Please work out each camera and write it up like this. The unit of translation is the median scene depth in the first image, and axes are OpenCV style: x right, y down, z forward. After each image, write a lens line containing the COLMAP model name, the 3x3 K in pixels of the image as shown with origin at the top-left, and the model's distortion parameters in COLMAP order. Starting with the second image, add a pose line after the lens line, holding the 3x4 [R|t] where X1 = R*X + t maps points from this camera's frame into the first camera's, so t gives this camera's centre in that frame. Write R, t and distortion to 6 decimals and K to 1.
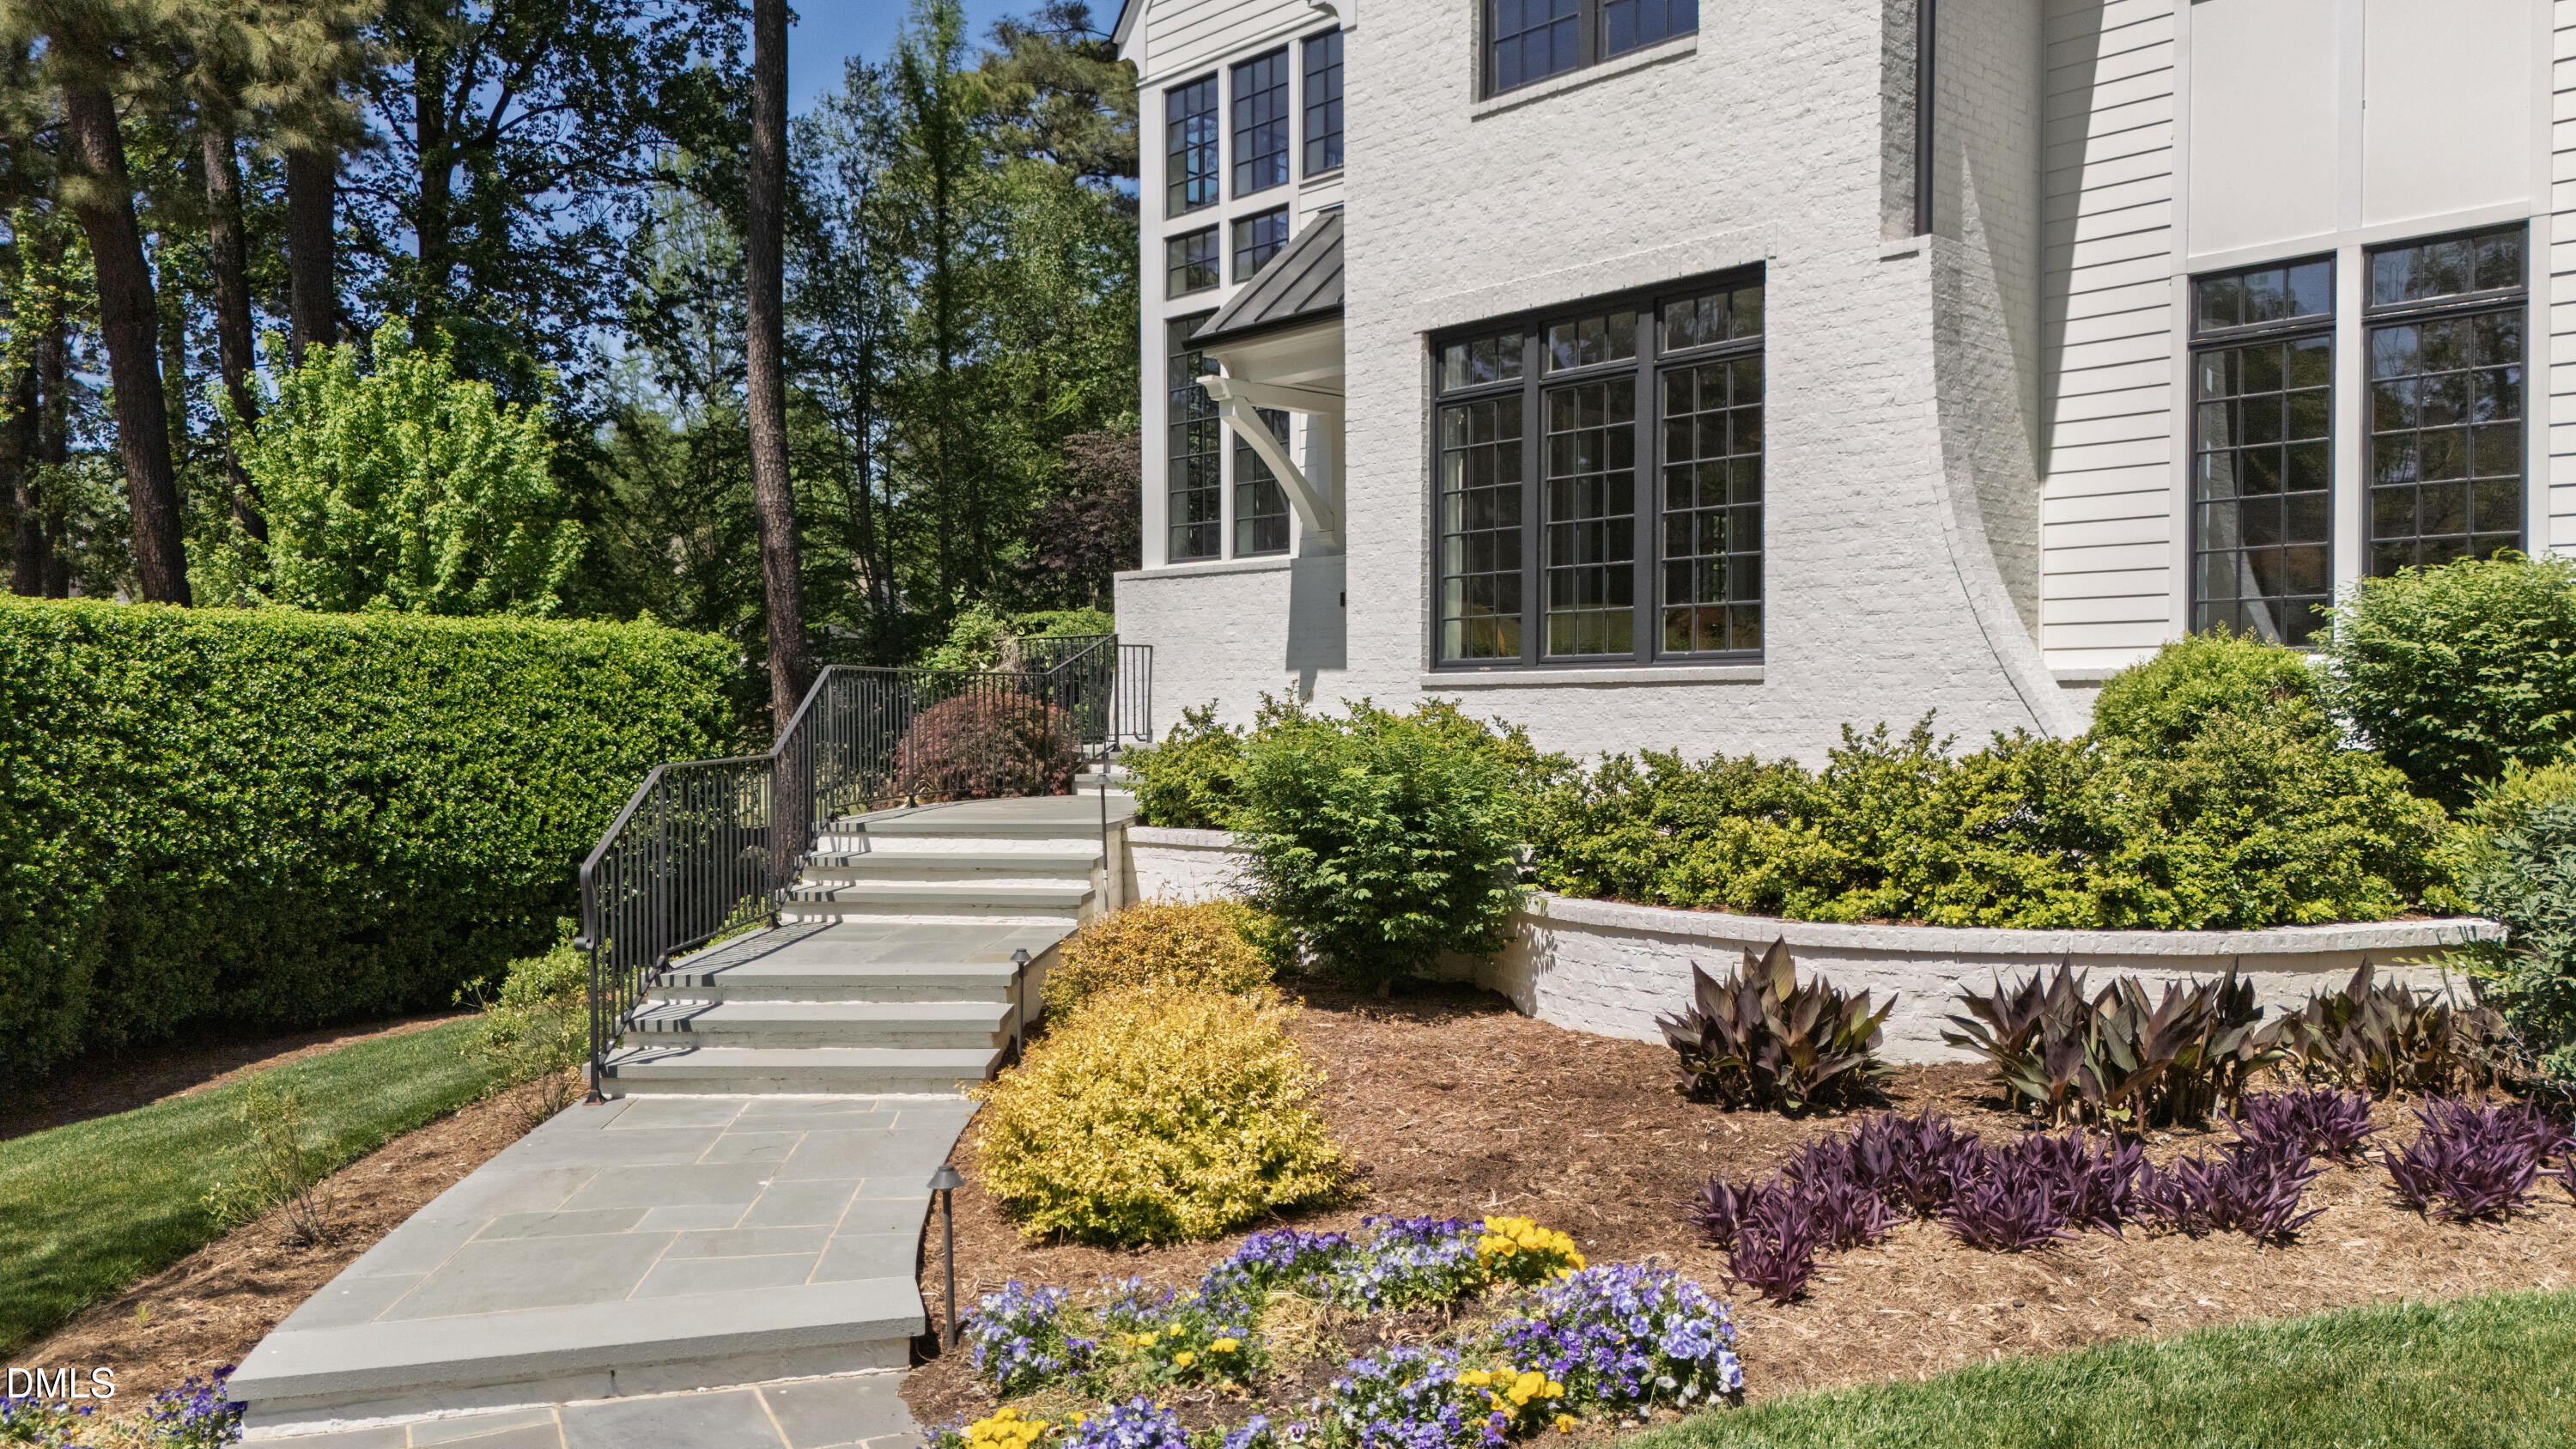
lens RADIAL K [[1927.8, 0, 1288.0], [0, 1927.8, 724.5], [0, 0, 1]] dist [0.044967, -0.005301]
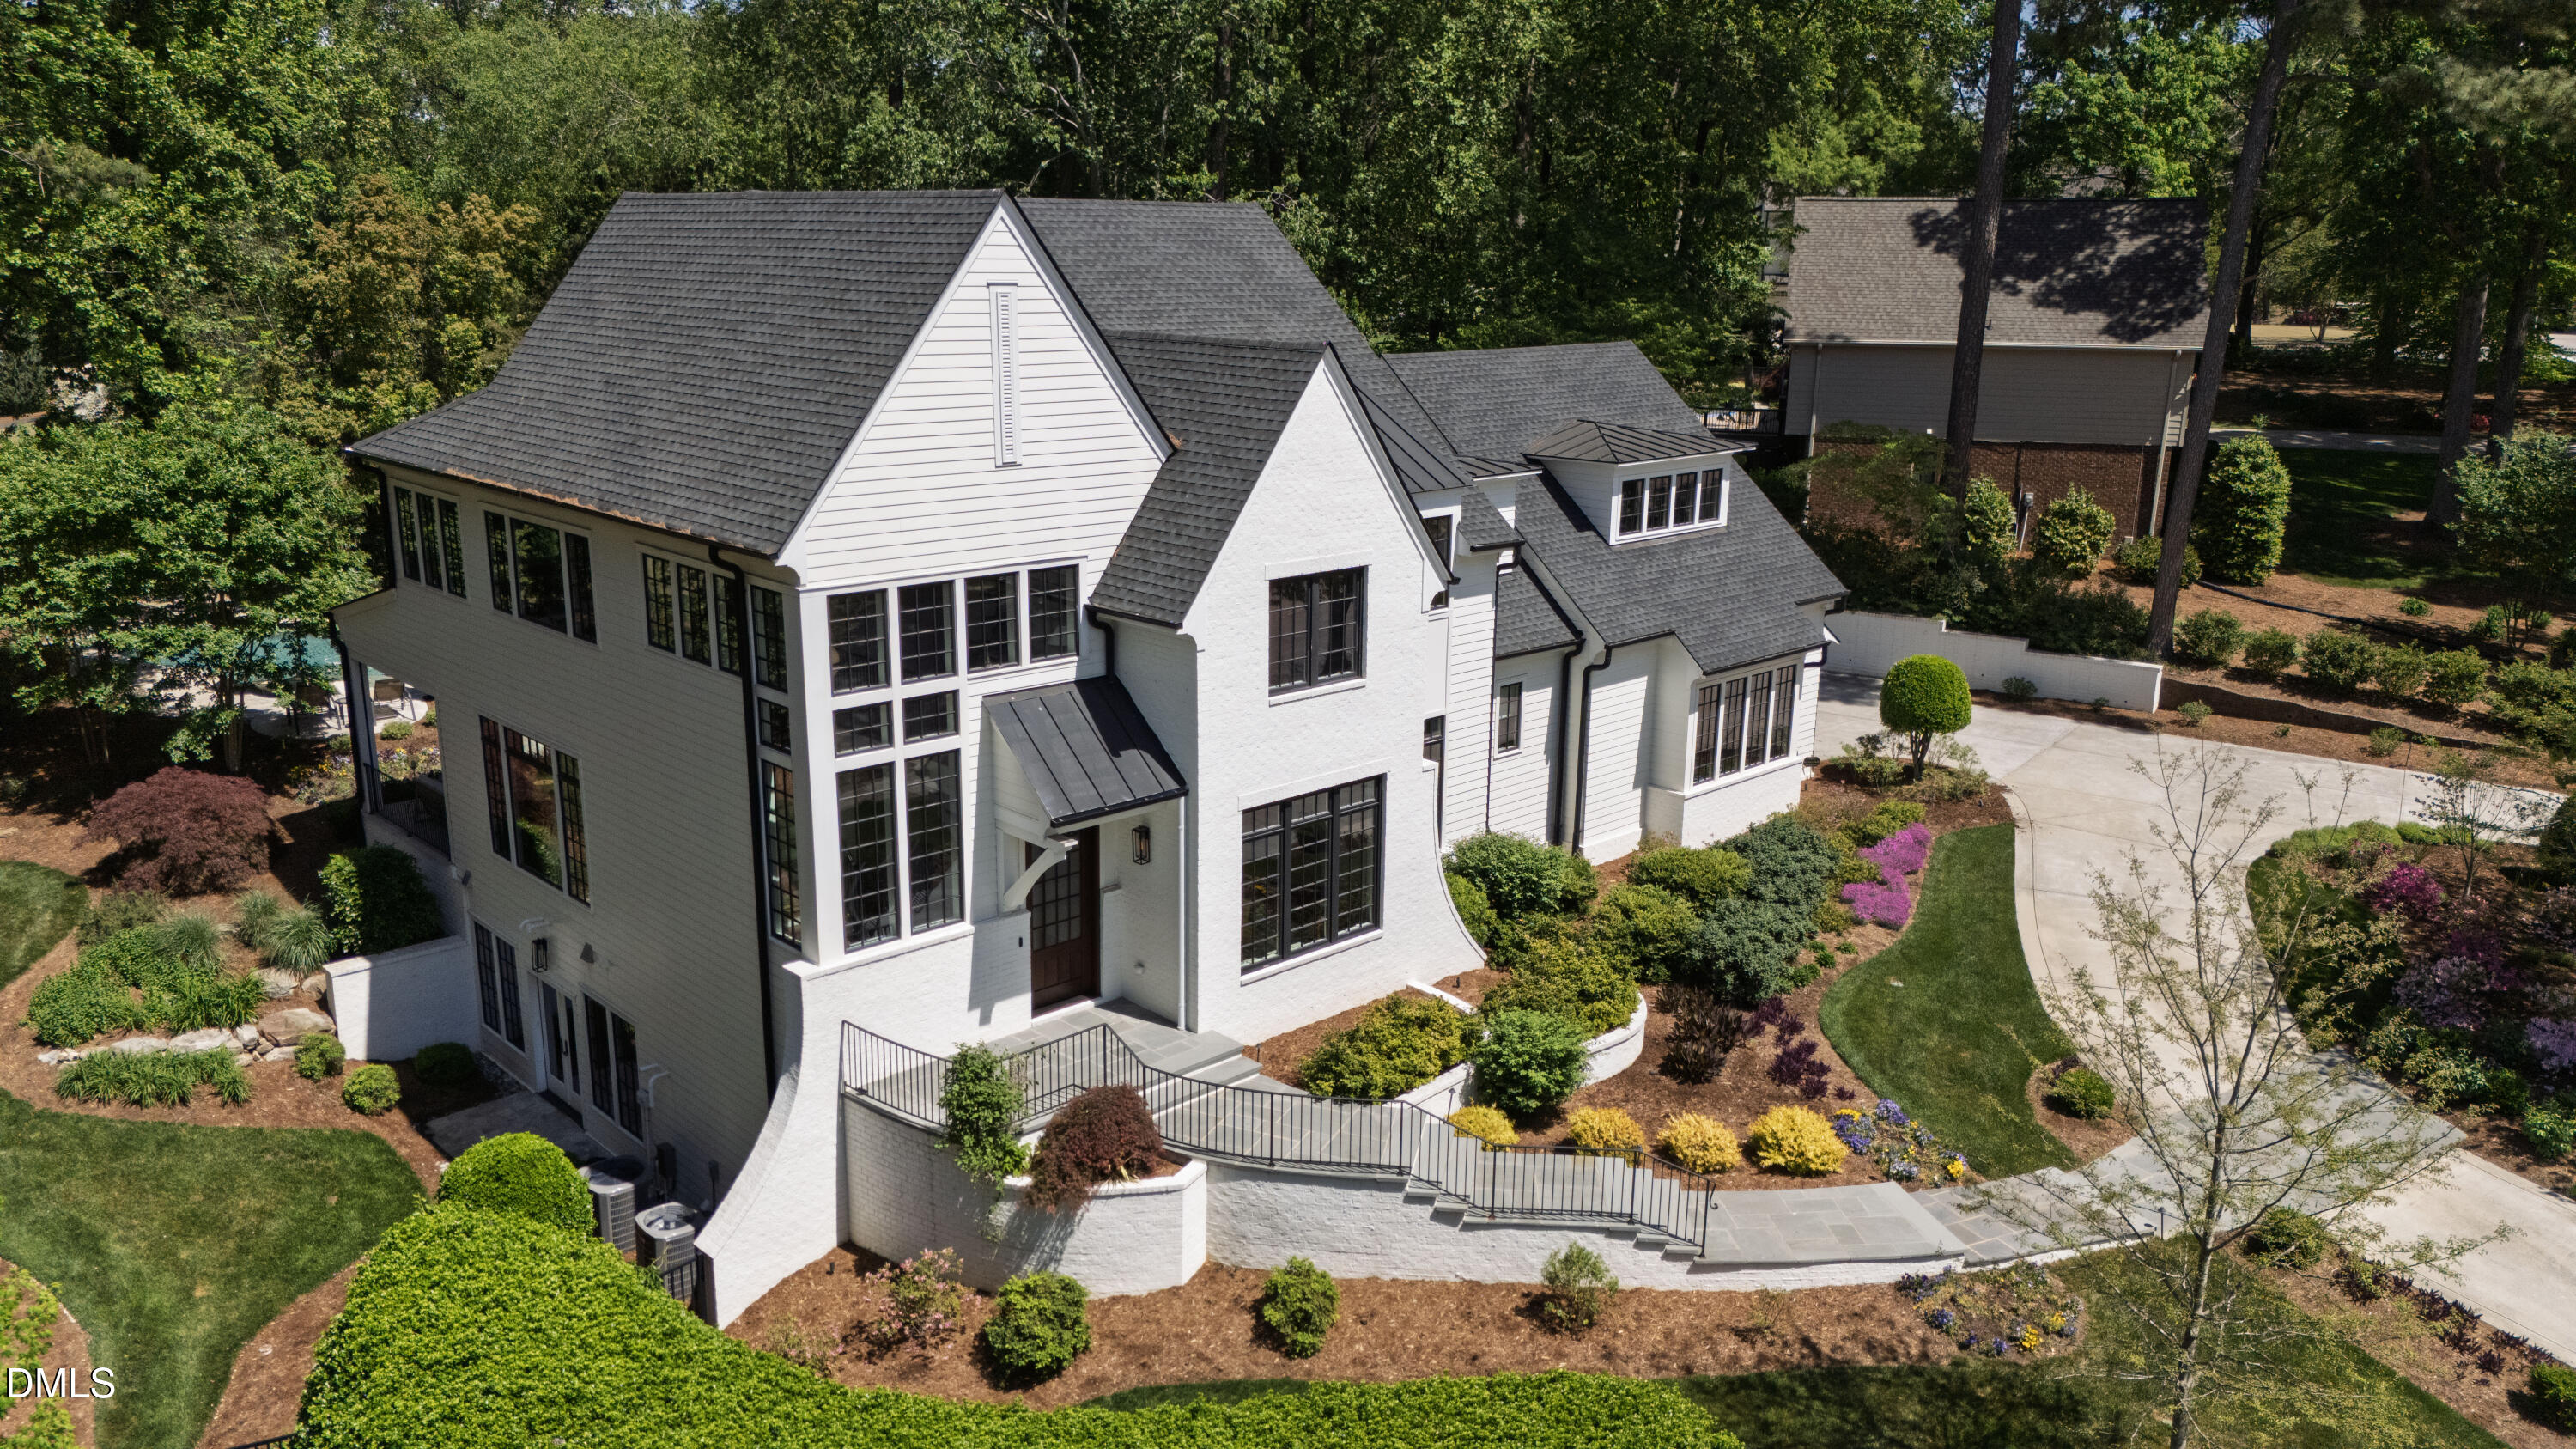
lens RADIAL K [[1848.4, 0, 1288.0], [0, 1848.4, 724.5], [0, 0, 1]] dist [0.080096, -0.000435]
pose [[-0.002599, -0.251533, 0.967845, -1.775191], [-0.005980, 0.967835, 0.251514, -0.791325], [-0.999979, -0.005134, -0.004020, 1.024343]]
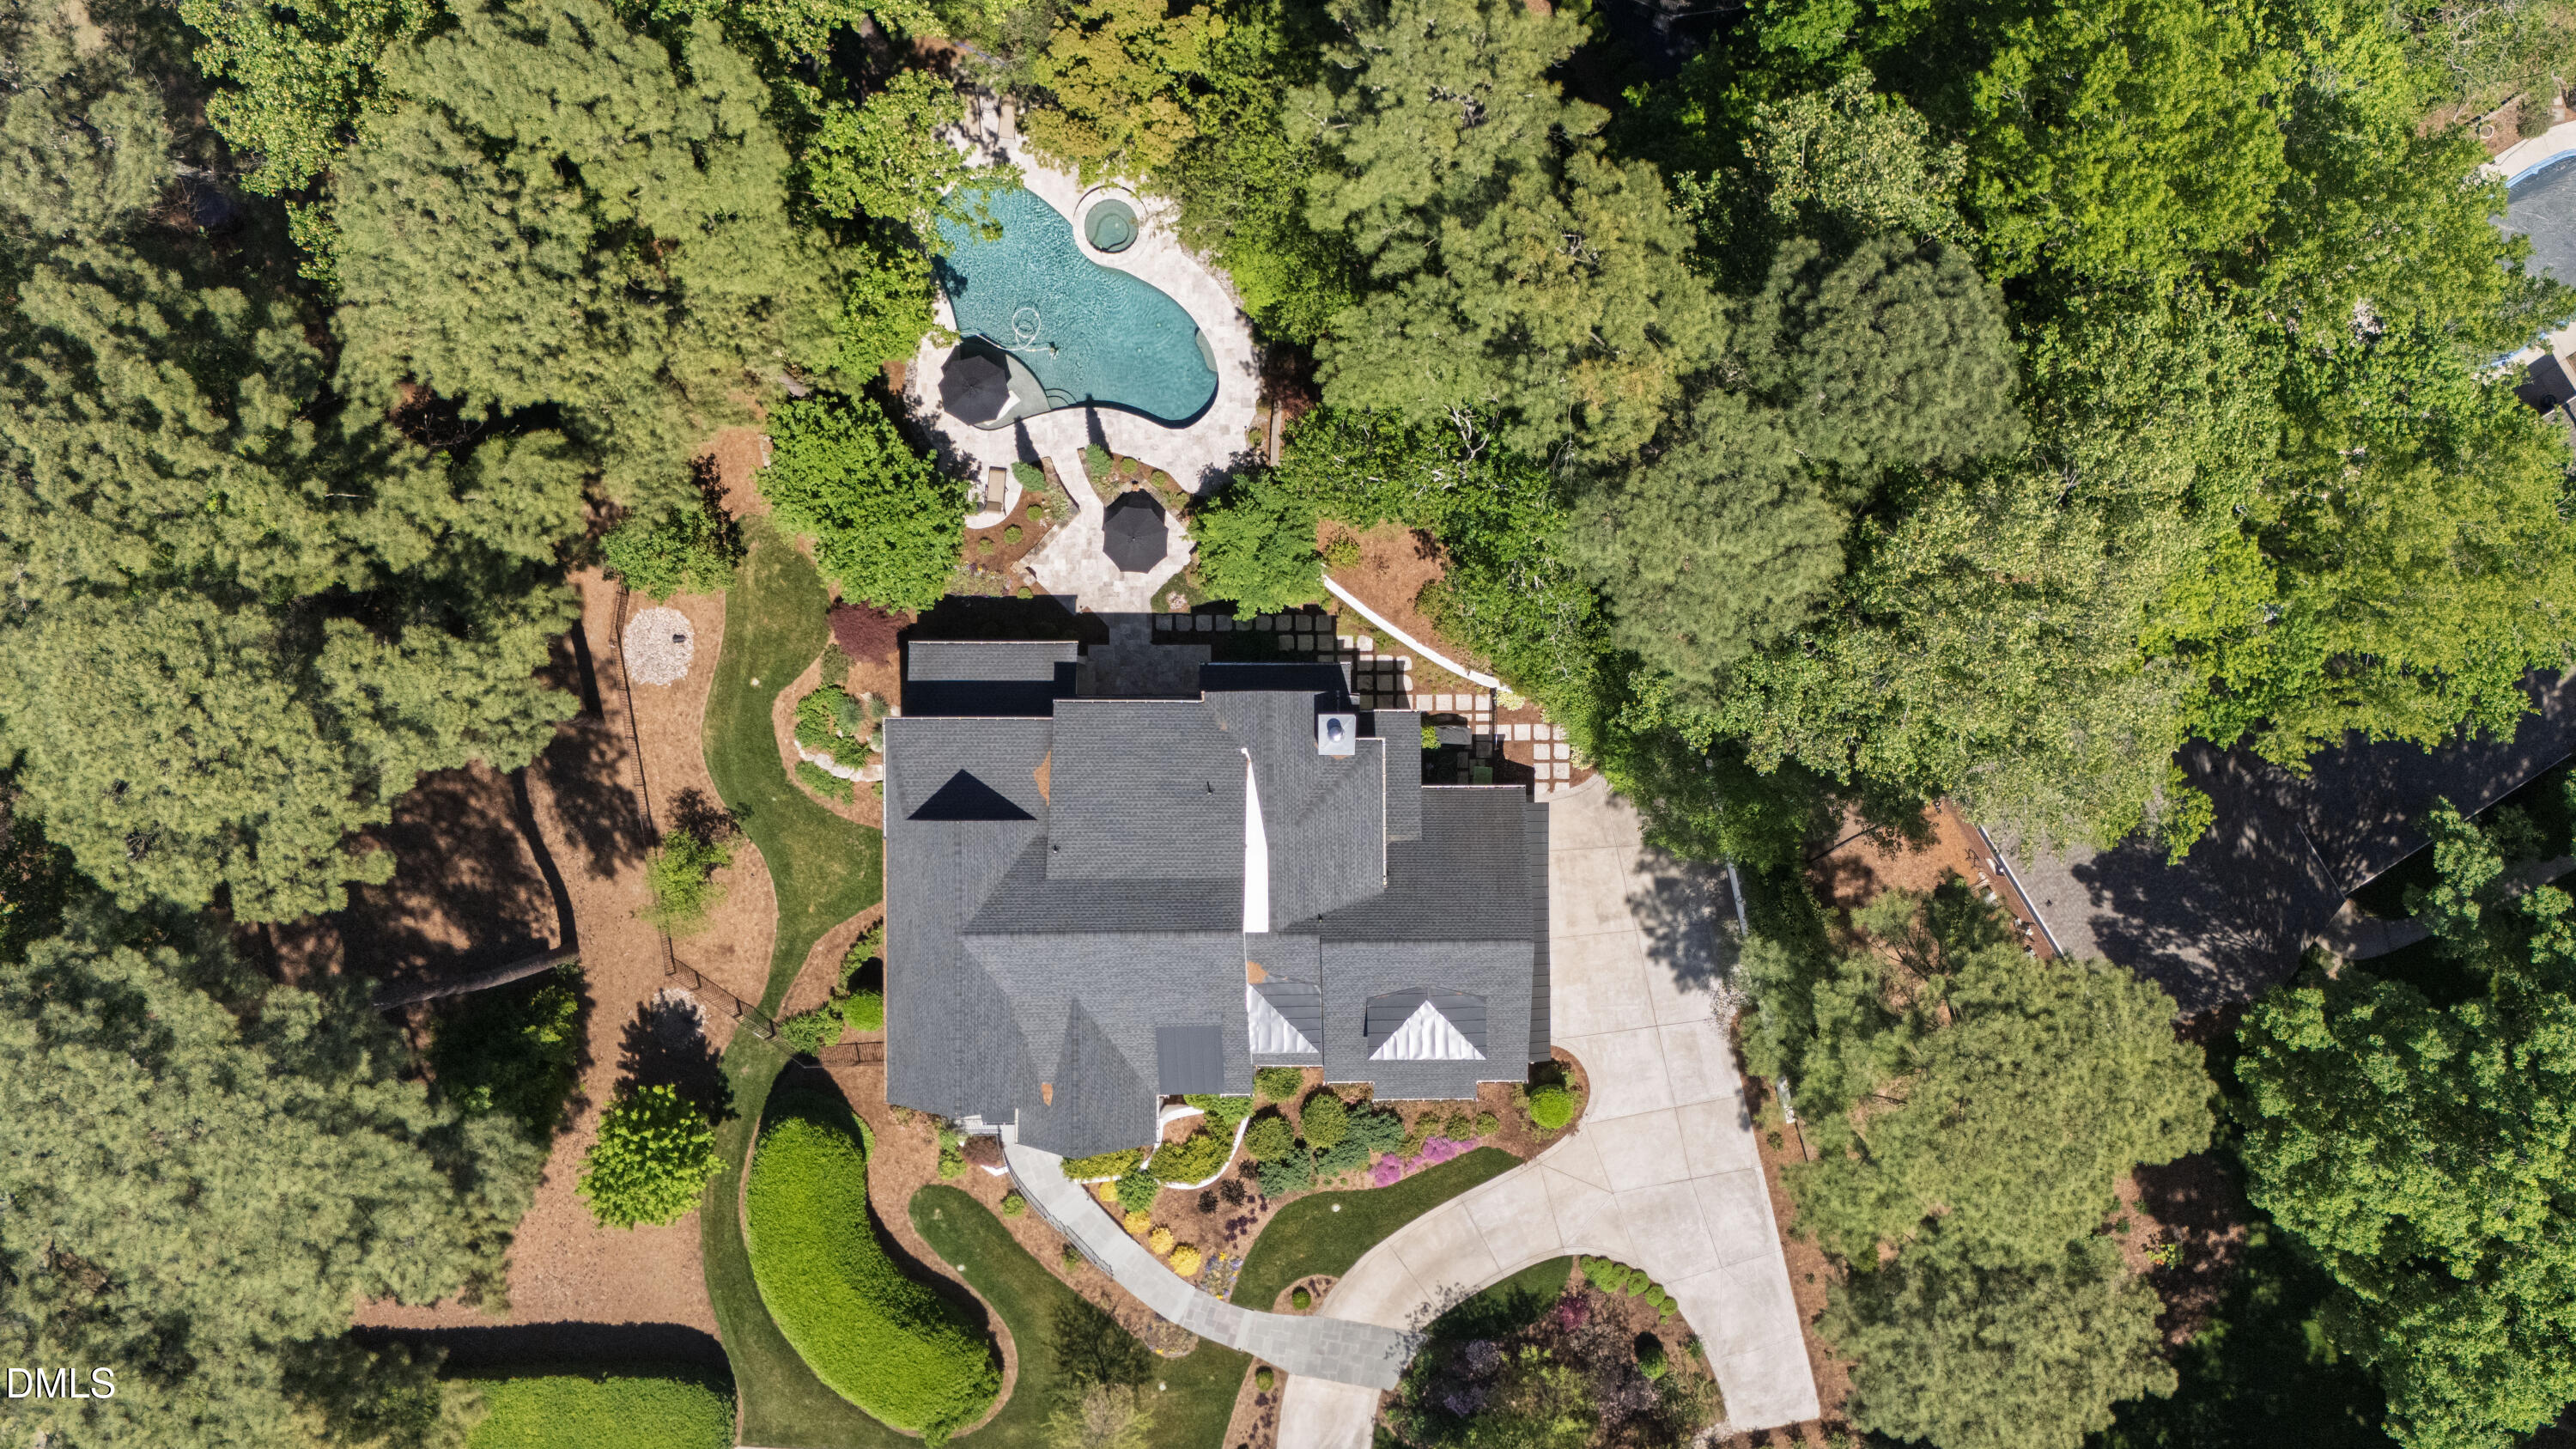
lens RADIAL K [[1927.8, 0, 1288.0], [0, 1927.8, 724.5], [0, 0, 1]] dist [0.044967, -0.005301]
pose [[0.674776, -0.735499, 0.060985, 1.043240], [-0.031009, 0.054305, 0.998043, -6.024059], [-0.737371, -0.675346, 0.013837, 1.304094]]
